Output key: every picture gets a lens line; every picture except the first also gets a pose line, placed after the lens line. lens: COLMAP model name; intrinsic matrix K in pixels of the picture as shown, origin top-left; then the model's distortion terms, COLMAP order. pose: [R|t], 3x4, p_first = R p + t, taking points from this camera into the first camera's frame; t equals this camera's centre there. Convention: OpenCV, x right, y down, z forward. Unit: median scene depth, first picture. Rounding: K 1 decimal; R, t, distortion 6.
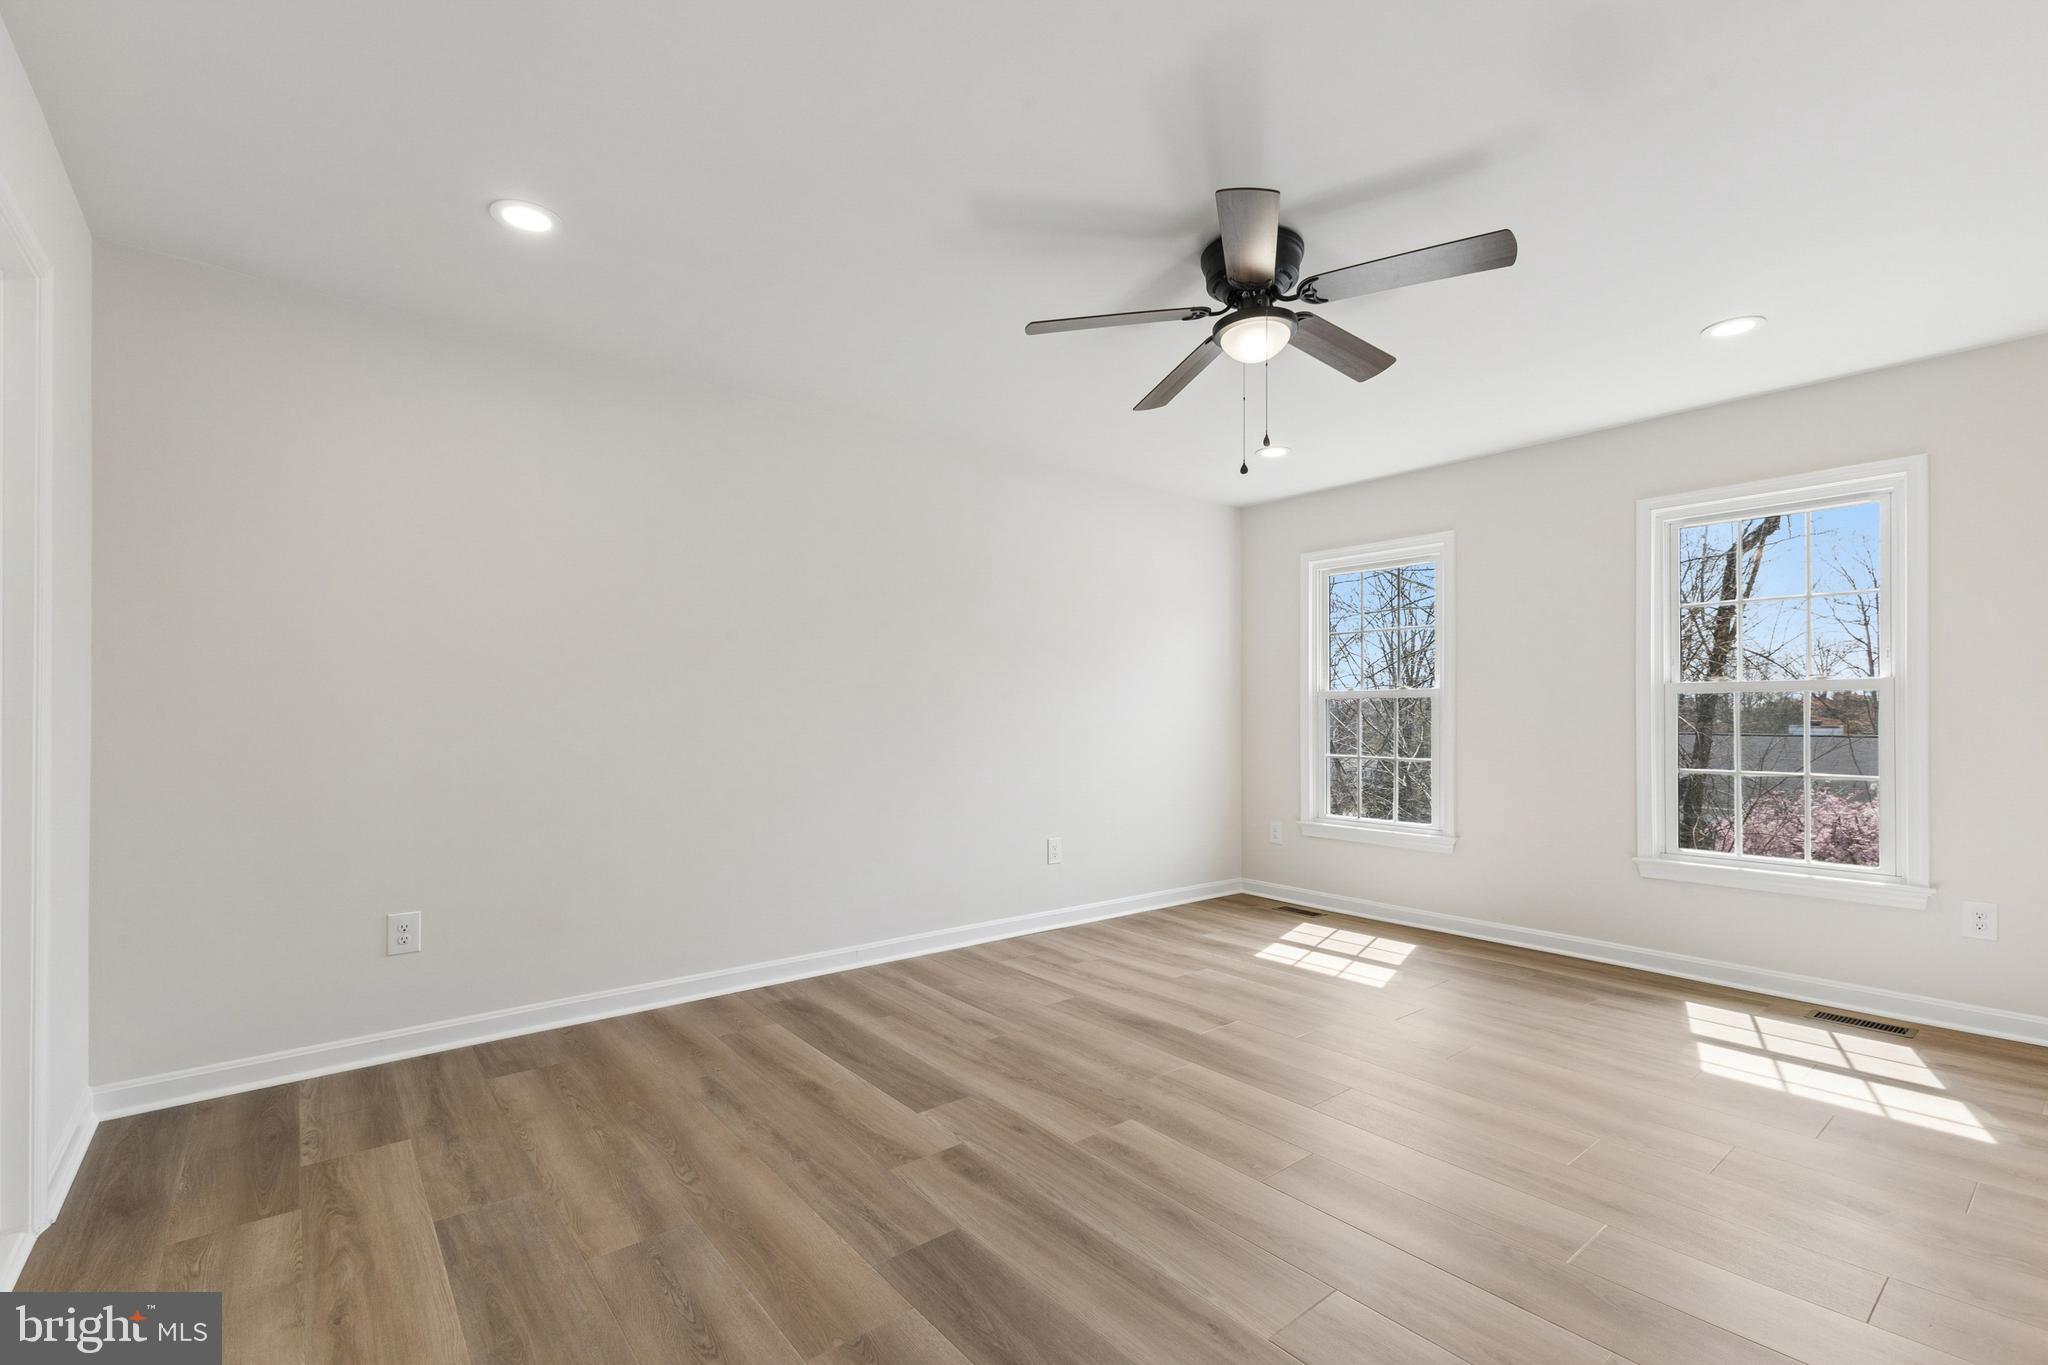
lens RADIAL K [[899.8, 0, 1024.2], [0, 899.8, 711.1], [0, 0, 1]] dist [0.009147, -0.000652]
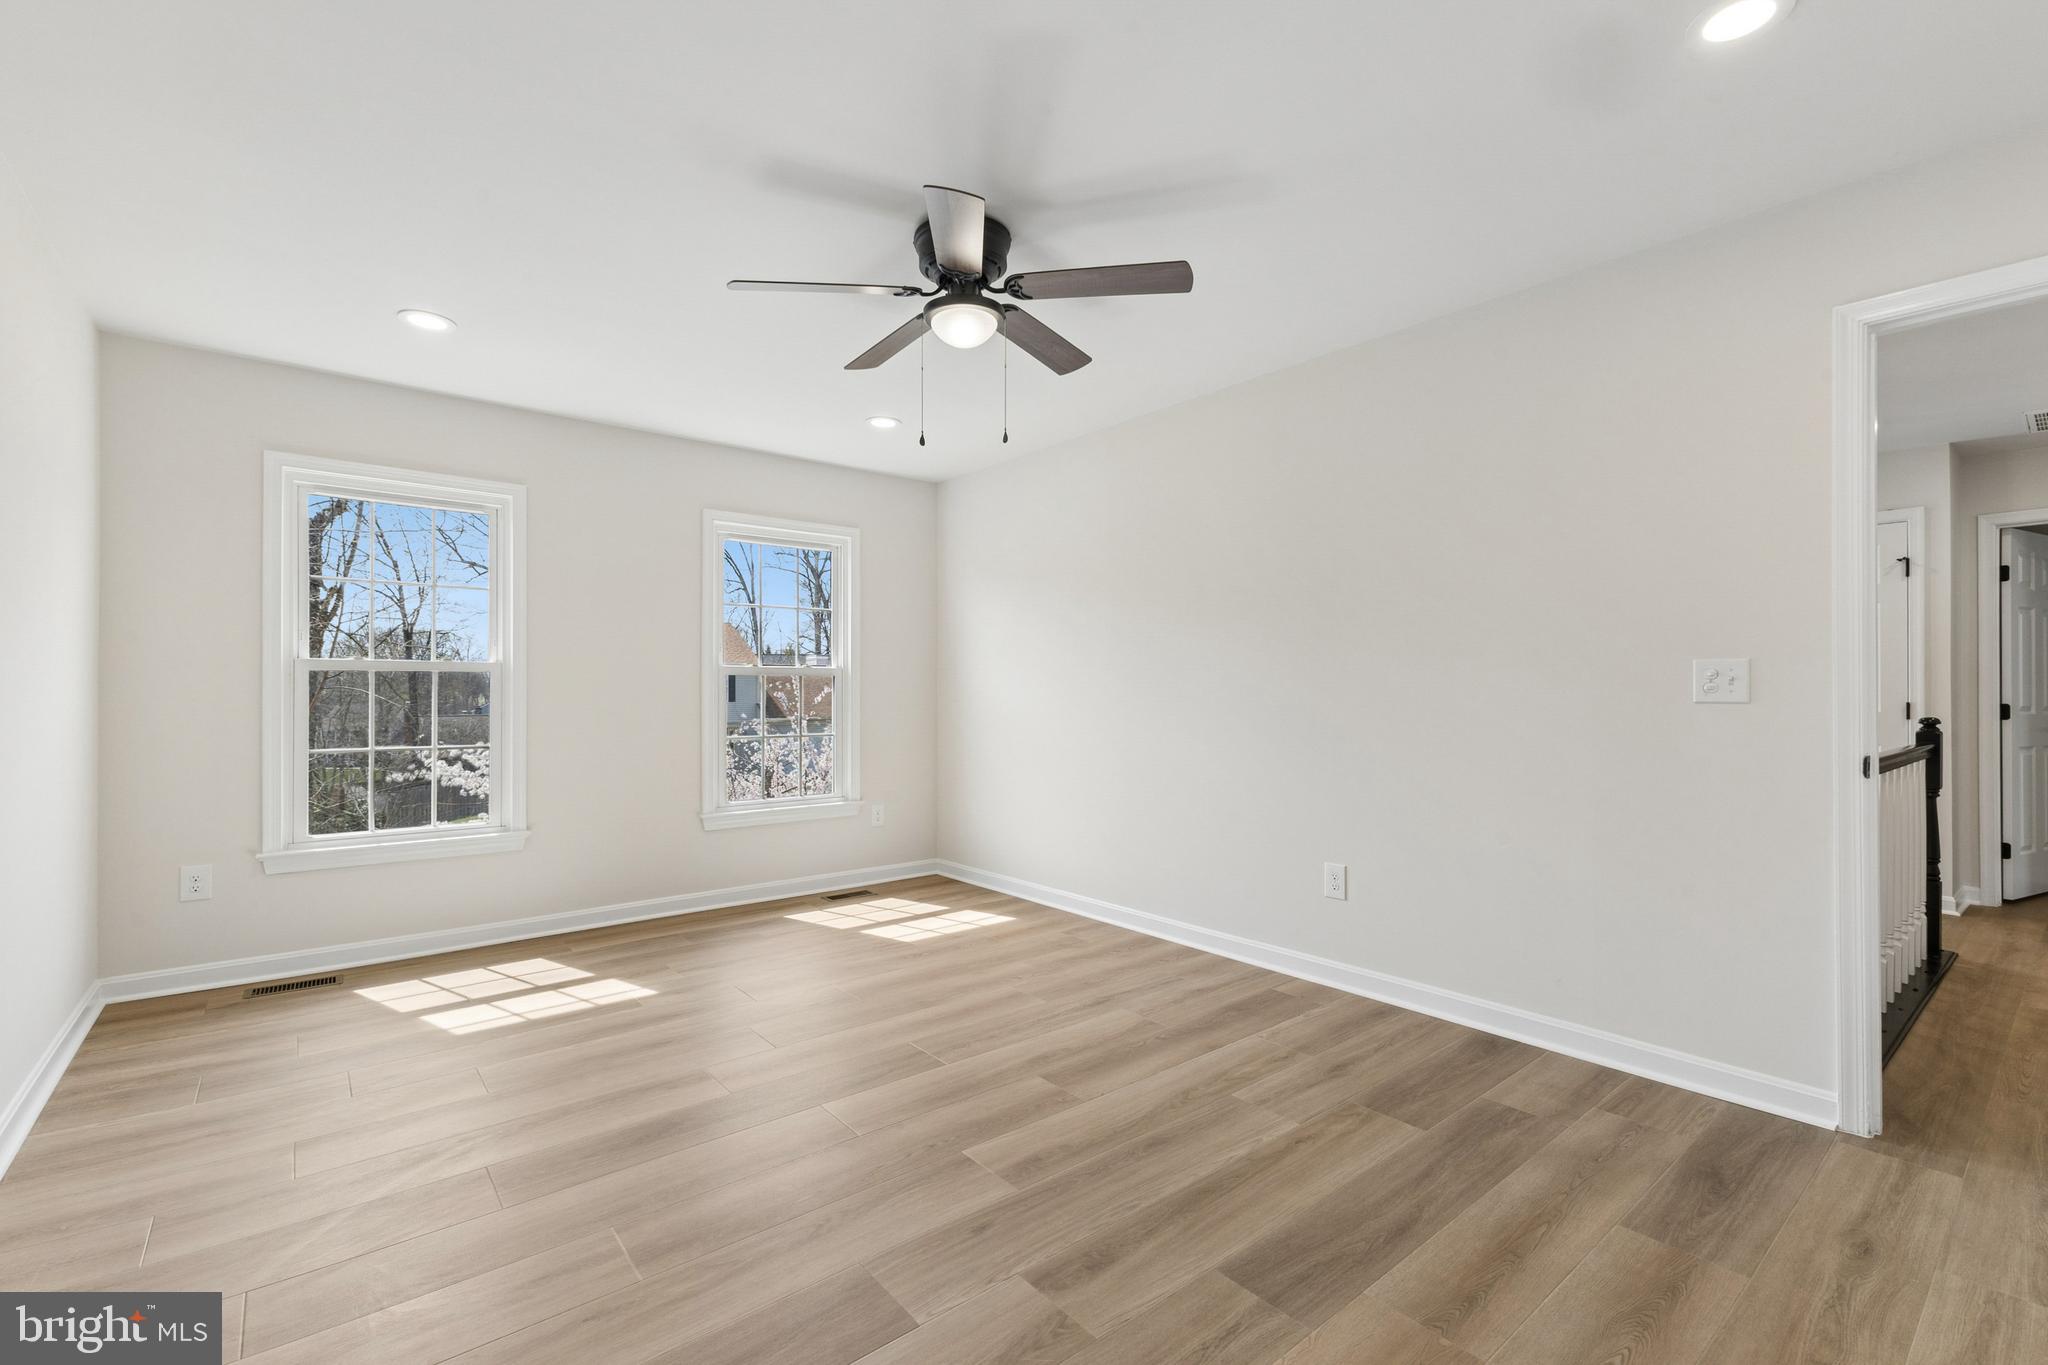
lens RADIAL K [[892.4, 0, 1026.6], [0, 892.4, 686.3], [0, 0, 1]] dist [0.011989, -0.000386]
pose [[-0.007266, 0.007329, 0.999947, -0.589755], [-0.004116, 0.999964, -0.007359, 0.003294], [-0.999965, -0.004169, -0.007235, 0.733779]]
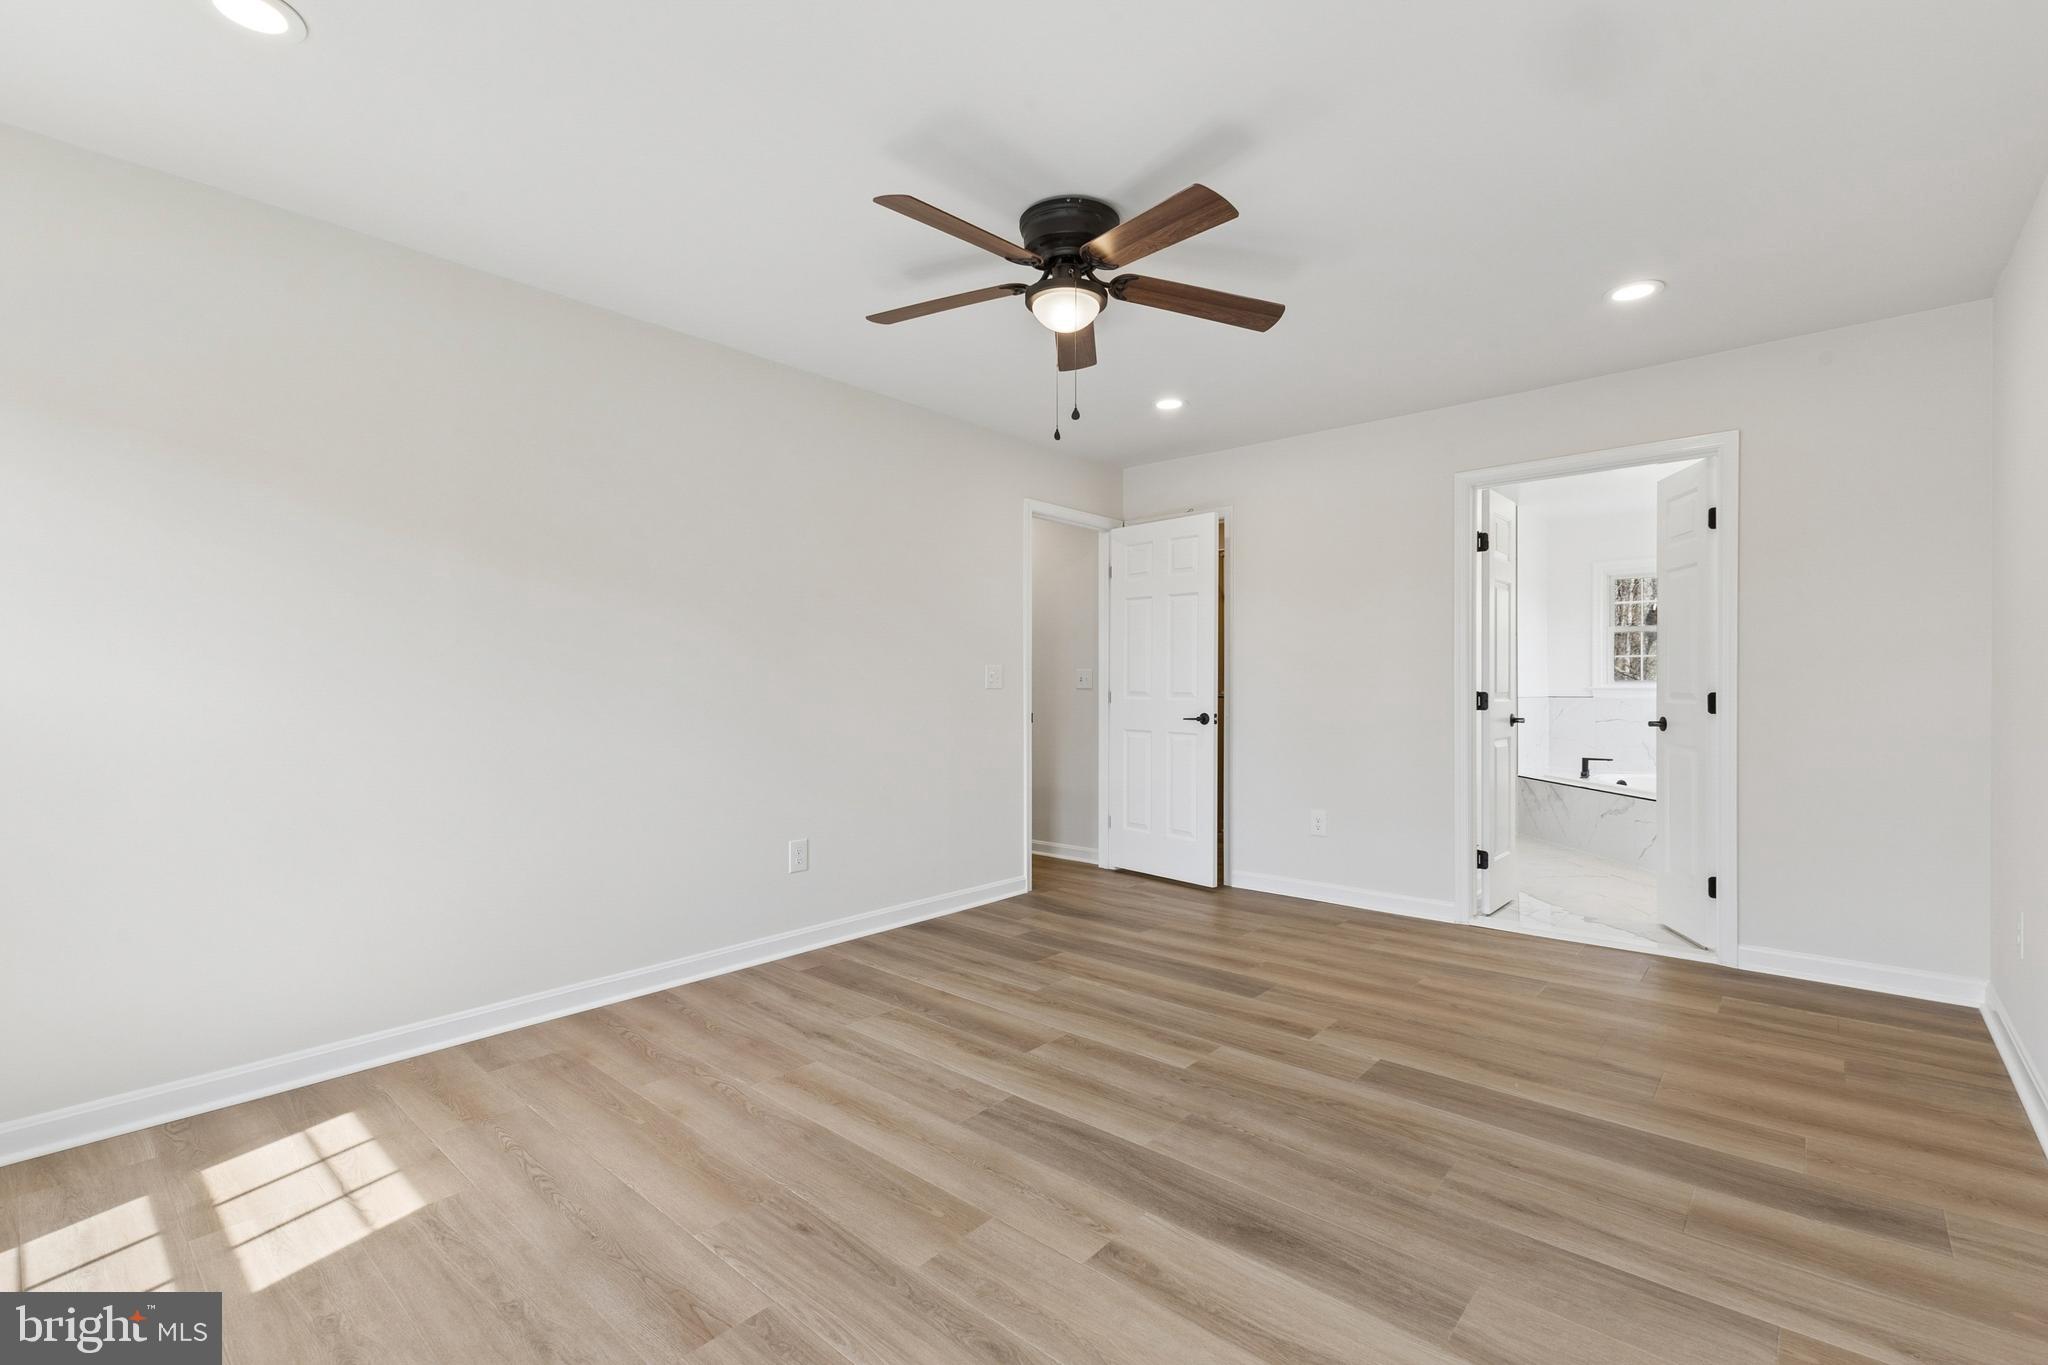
lens RADIAL K [[899.8, 0, 1024.2], [0, 899.8, 711.1], [0, 0, 1]] dist [0.009147, -0.000652]
pose [[-0.986303, 0.006984, -0.164795, 0.366957], [0.002702, 0.999653, 0.026197, 0.007053], [0.164921, 0.025393, -0.985980, 1.546828]]
